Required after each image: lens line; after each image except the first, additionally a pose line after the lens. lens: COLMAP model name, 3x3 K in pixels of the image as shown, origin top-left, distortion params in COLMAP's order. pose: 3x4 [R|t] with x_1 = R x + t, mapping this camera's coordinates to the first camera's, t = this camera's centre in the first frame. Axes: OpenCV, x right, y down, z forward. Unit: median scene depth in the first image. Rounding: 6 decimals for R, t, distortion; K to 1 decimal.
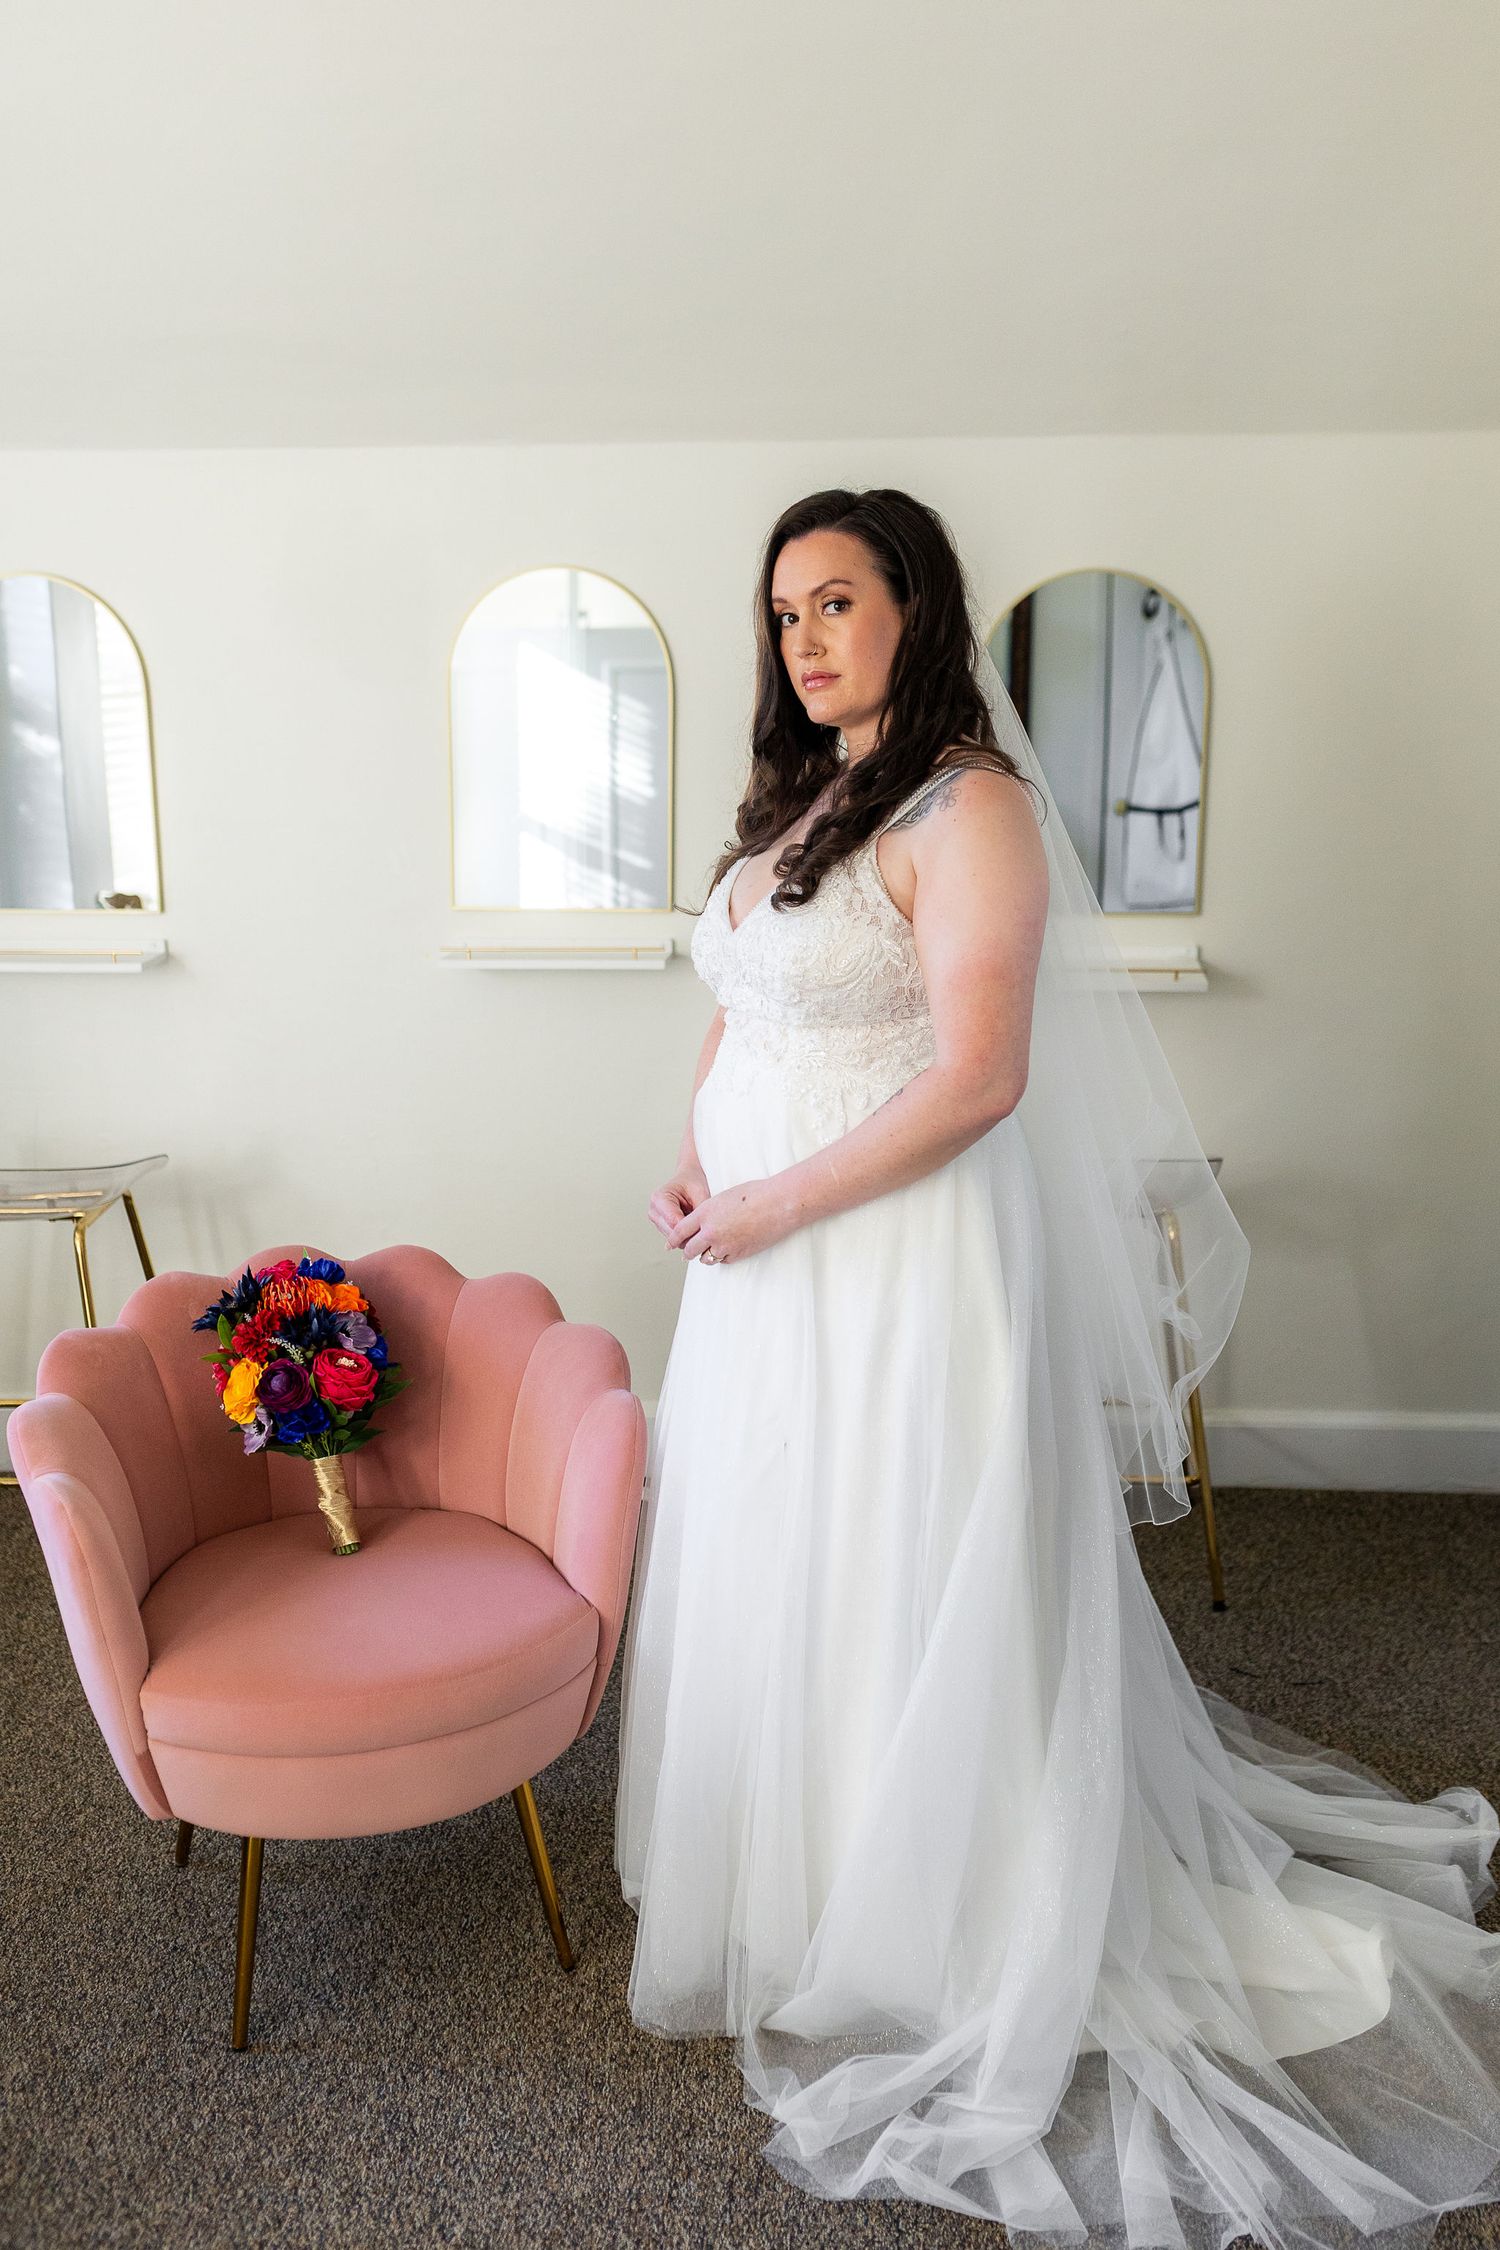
lens RADIAL K [[2265.5, 0, 751.4], [0, 2265.5, 1122.8], [0, 0, 1]] dist [0.043634, 0.000000]
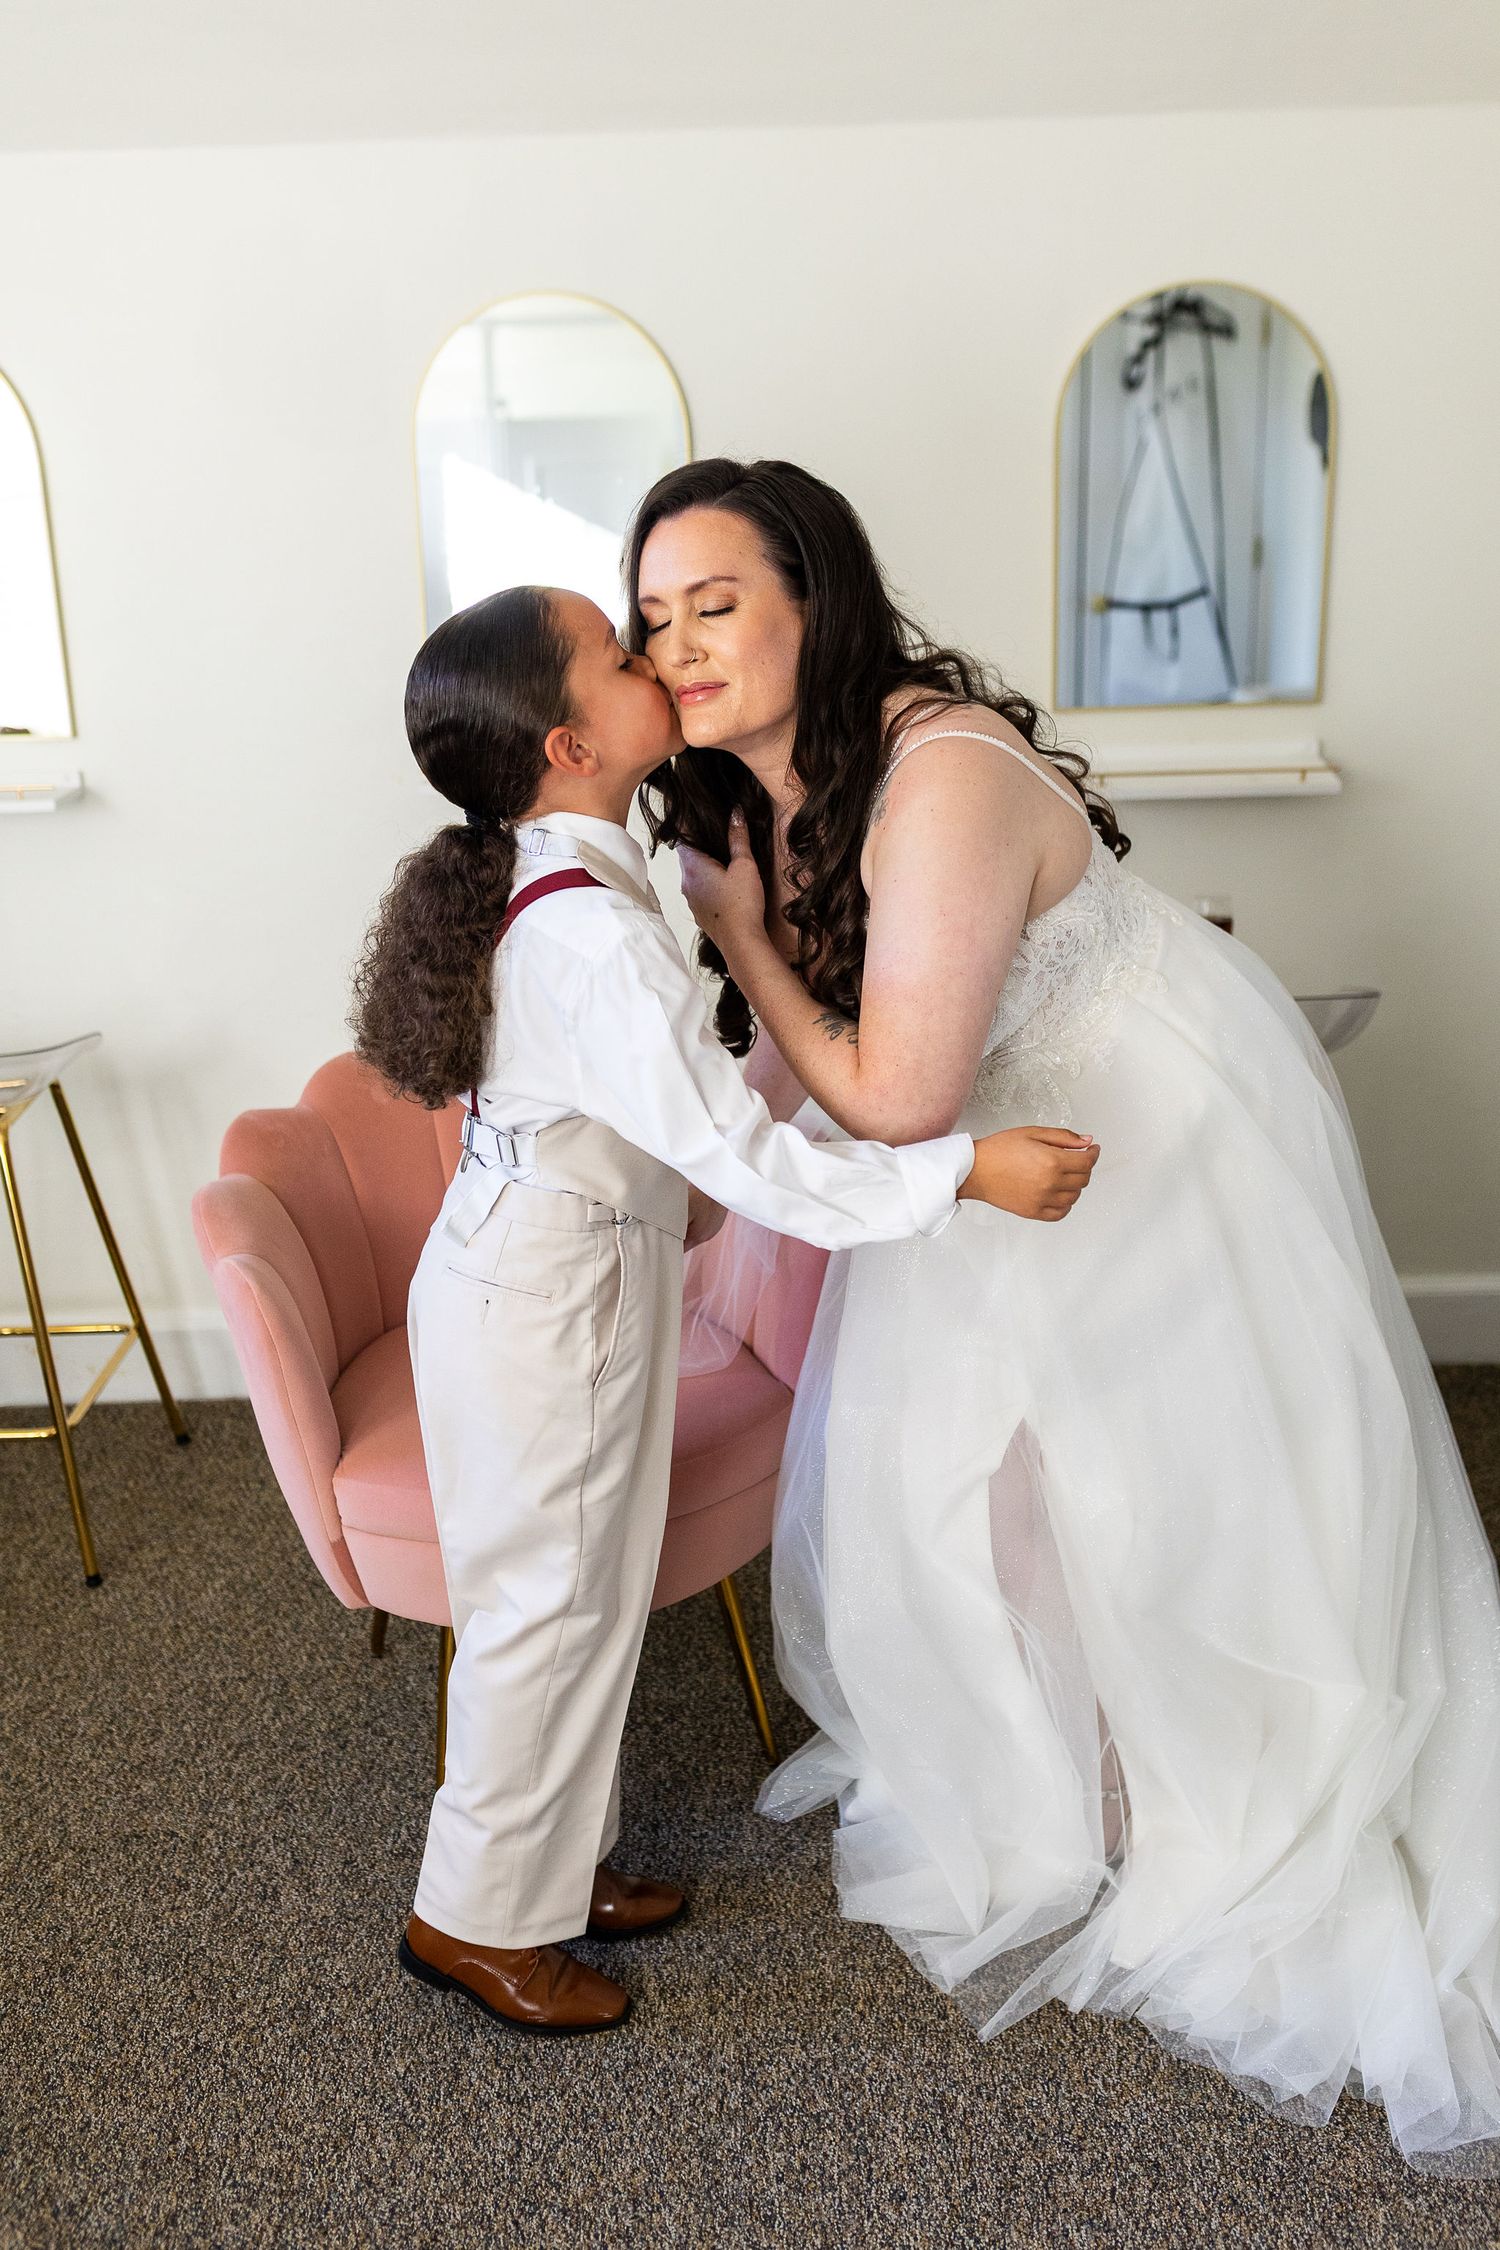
lens RADIAL K [[2265.5, 0, 748.2], [0, 2265.5, 1125.5], [0, 0, 1]] dist [0.043634, 0.000000]
pose [[0.998164, -0.039088, 0.046269, -0.086777], [0.035596, 0.996620, 0.074039, -0.007181], [-0.049007, -0.072256, 0.996181, 0.228357]]
